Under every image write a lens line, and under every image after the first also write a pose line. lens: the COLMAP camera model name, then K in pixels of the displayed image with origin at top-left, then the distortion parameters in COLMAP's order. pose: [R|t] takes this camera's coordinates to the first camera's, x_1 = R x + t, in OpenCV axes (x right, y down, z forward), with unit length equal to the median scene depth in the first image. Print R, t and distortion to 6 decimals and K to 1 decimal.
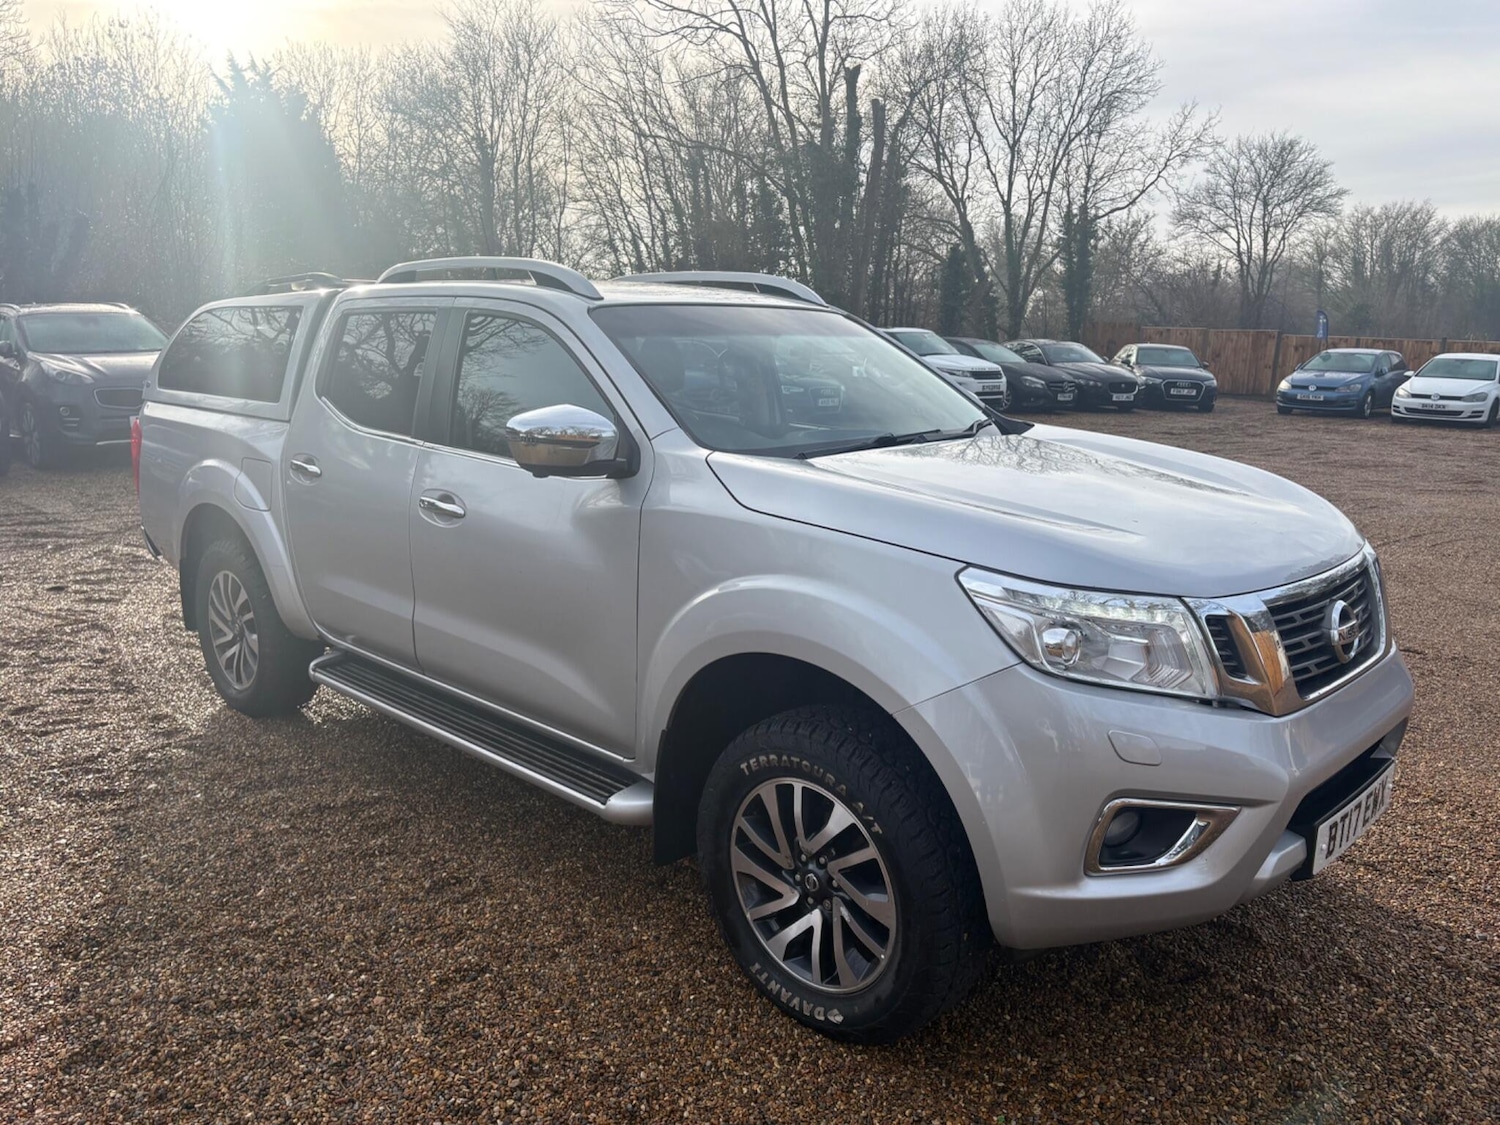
lens RADIAL K [[1115.6, 0, 749.4], [0, 1115.6, 564.8], [0, 0, 1]] dist [0.063456, -0.068789]
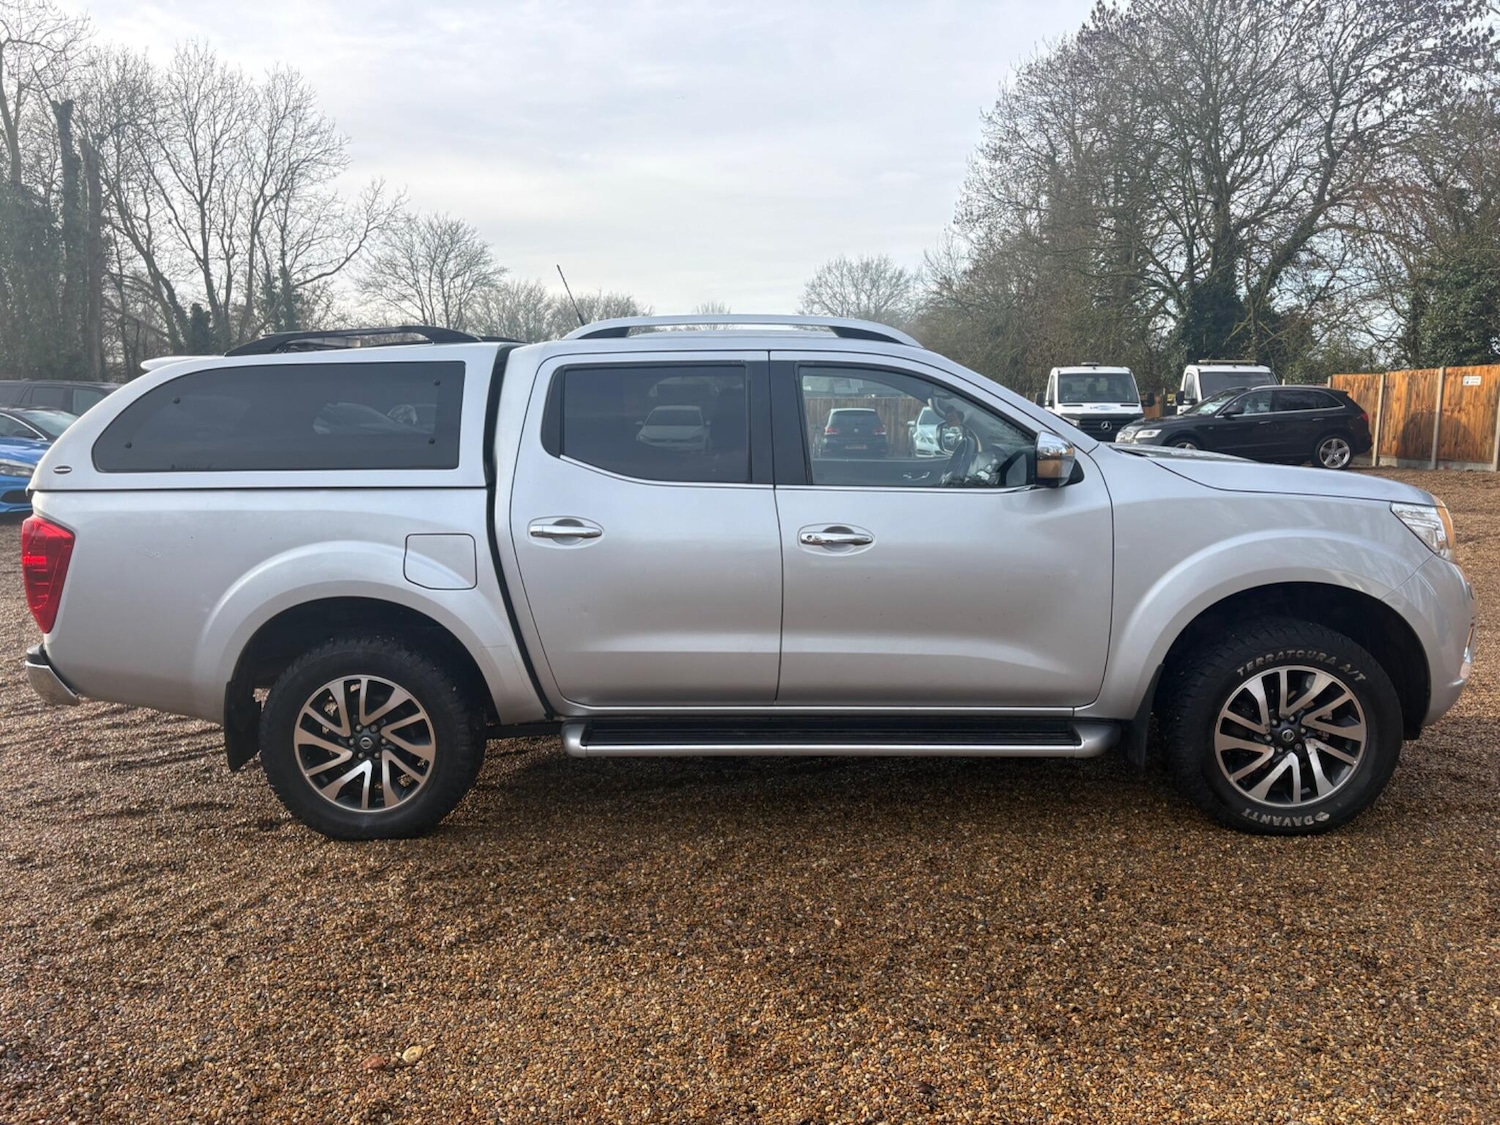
lens RADIAL K [[1115.6, 0, 743.1], [0, 1115.6, 556.3], [0, 0, 1]] dist [0.063456, -0.068789]
pose [[0.747985, -0.119388, 0.652890, -0.899193], [0.159450, 0.987204, -0.002153, -0.039237], [-0.644278, 0.105713, 0.757450, 0.195394]]
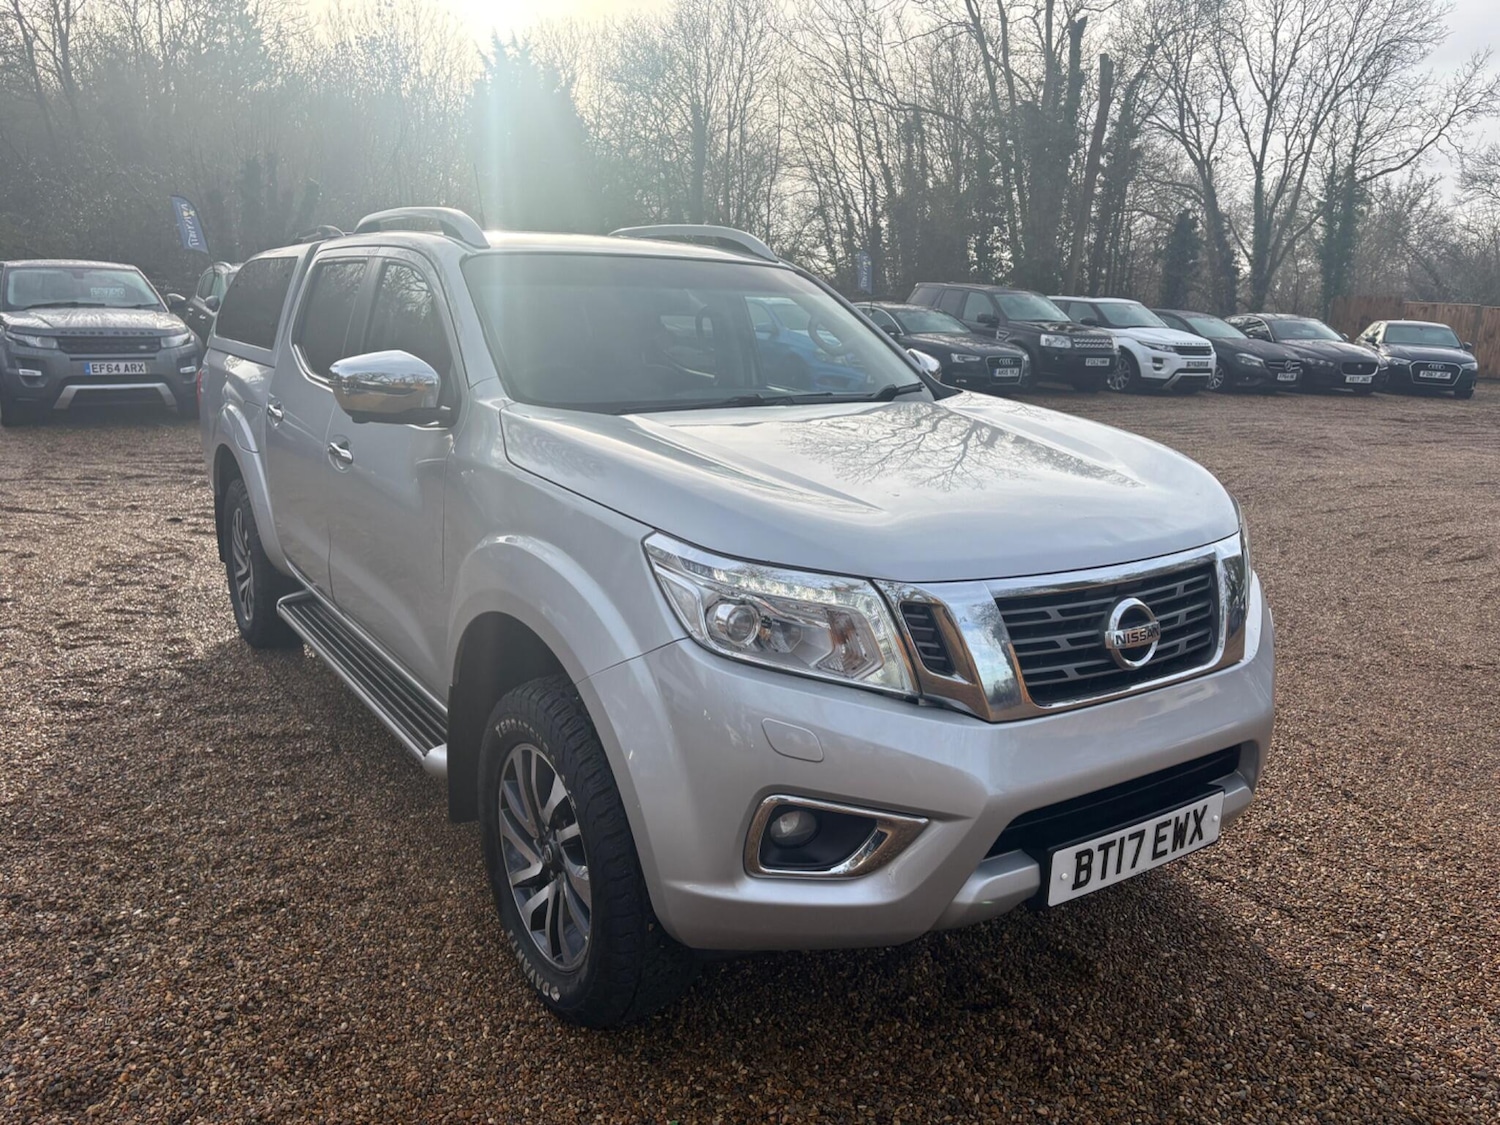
lens RADIAL K [[1115.6, 0, 748.9], [0, 1115.6, 565.7], [0, 0, 1]] dist [0.063456, -0.068789]
pose [[0.978658, 0.062316, -0.195817, 0.250004], [-0.057099, 0.997850, 0.032181, -0.002662], [0.197402, -0.020313, 0.980112, 0.060192]]
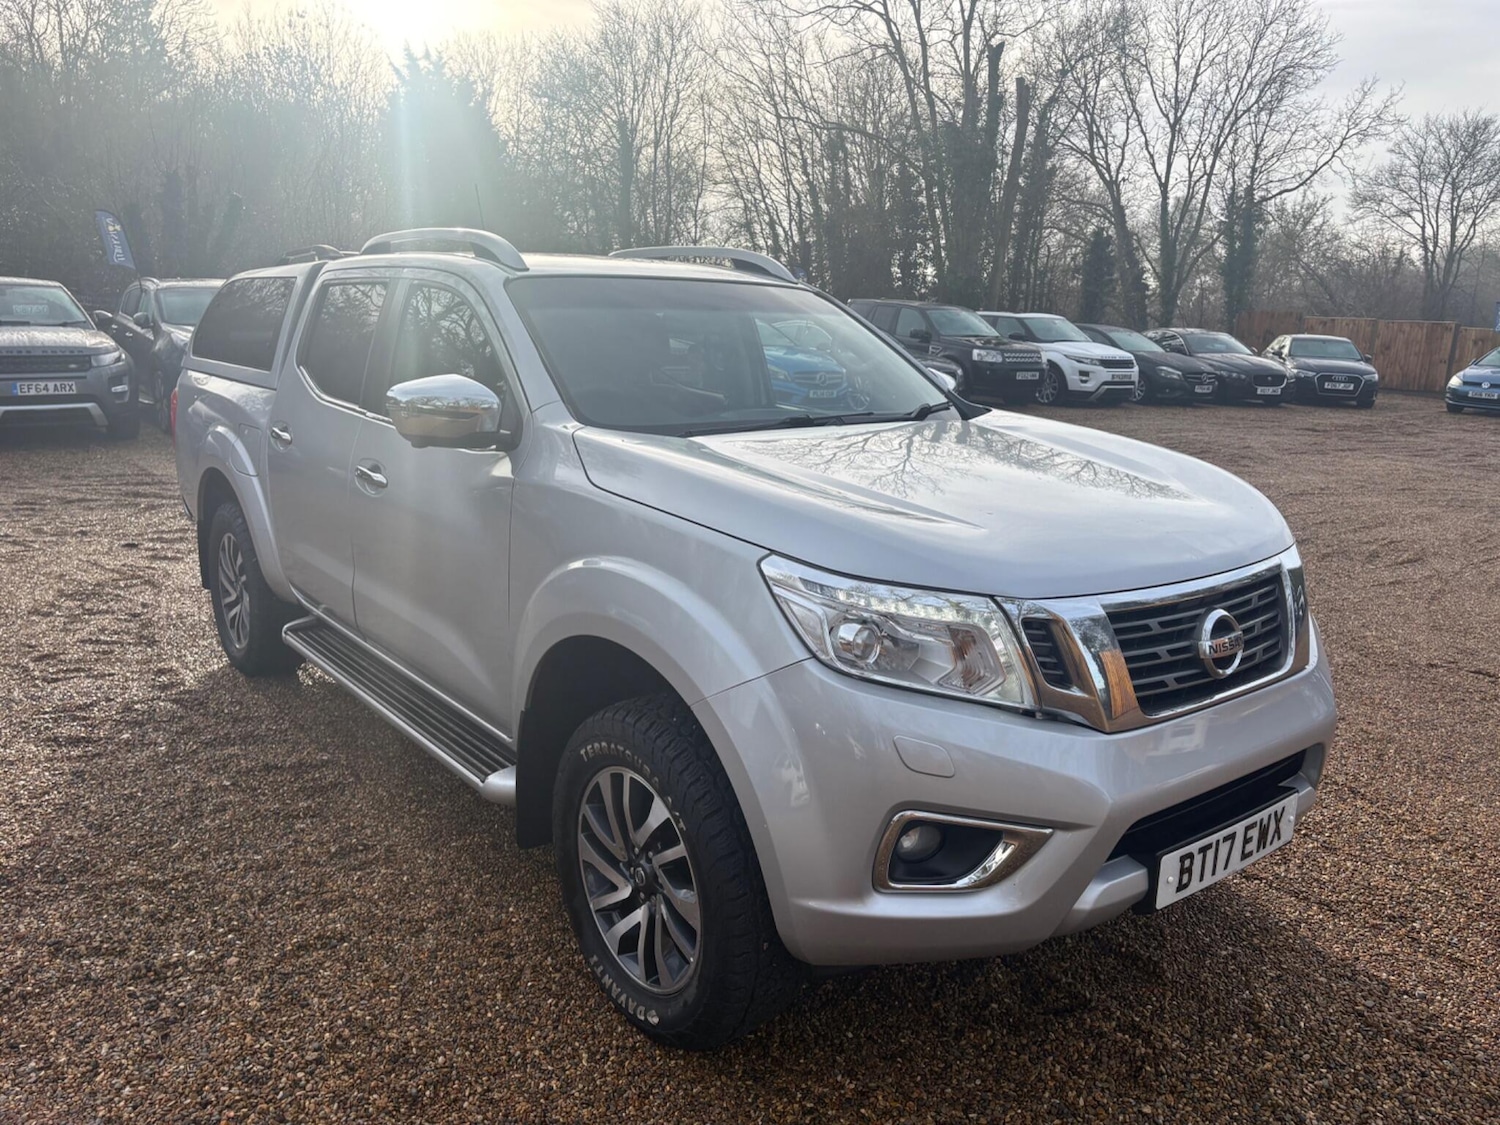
lens RADIAL K [[1115.6, 0, 753.2], [0, 1115.6, 559.7], [0, 0, 1]] dist [0.063456, -0.068789]
pose [[0.991391, 0.041673, -0.124122, 0.163460], [-0.040555, 0.999111, 0.011522, -0.002080], [0.124492, -0.006389, 0.992200, 0.037370]]
